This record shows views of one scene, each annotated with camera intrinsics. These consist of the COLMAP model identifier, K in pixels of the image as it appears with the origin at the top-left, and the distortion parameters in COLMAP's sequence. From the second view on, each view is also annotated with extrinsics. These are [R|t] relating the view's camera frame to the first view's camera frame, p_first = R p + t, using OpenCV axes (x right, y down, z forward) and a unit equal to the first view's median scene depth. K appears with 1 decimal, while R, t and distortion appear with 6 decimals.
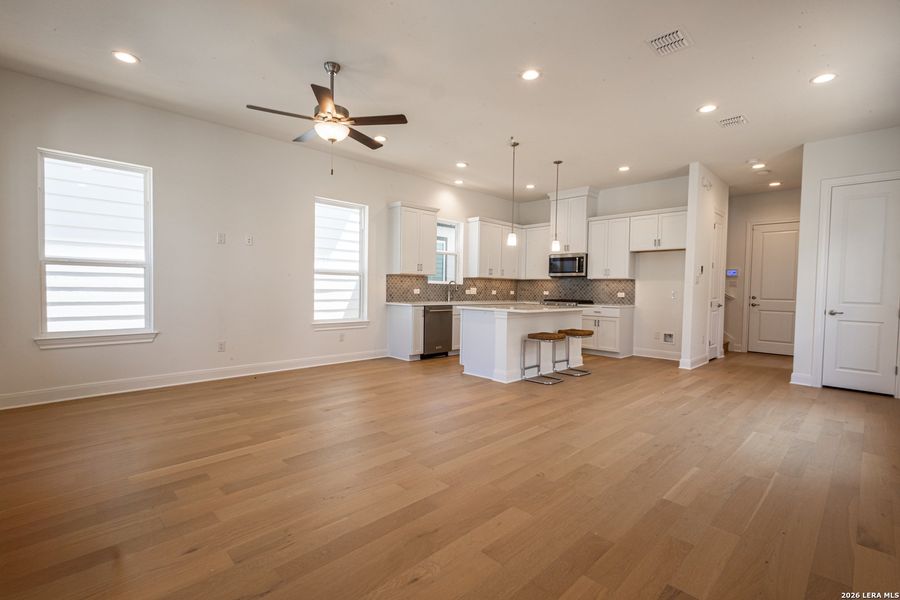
lens RADIAL K [[406.7, 0, 446.8], [0, 406.7, 301.1], [0, 0, 1]] dist [0.001830, 0.000193]
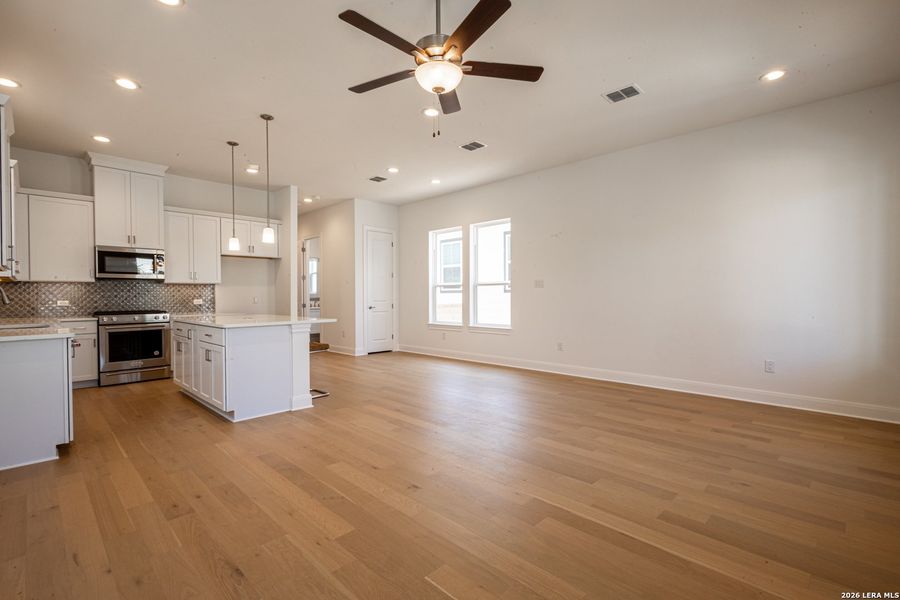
lens RADIAL K [[406.7, 0, 446.8], [0, 406.7, 301.1], [0, 0, 1]] dist [0.001830, 0.000193]
pose [[0.001345, -0.033279, 0.999445, -0.649794], [0.035619, 0.998813, 0.033210, -0.037262], [-0.999365, 0.035554, 0.002528, 0.642840]]
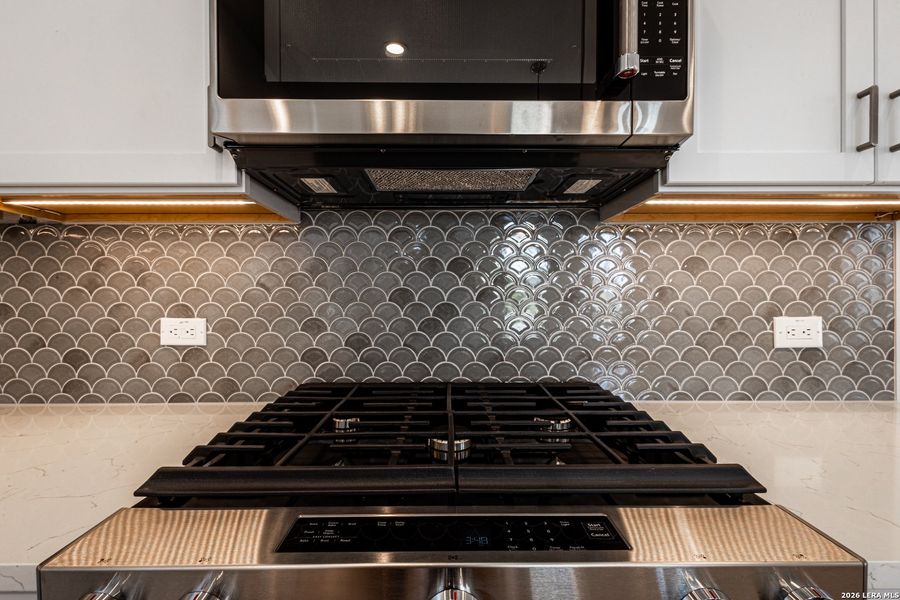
lens RADIAL K [[406.7, 0, 446.8], [0, 406.7, 301.1], [0, 0, 1]] dist [0.001830, 0.000193]
pose [[0.687710, -0.020274, 0.725702, 0.342750], [0.036867, 0.999296, -0.007020, -0.041560], [-0.725049, 0.031582, 0.687973, 1.400084]]
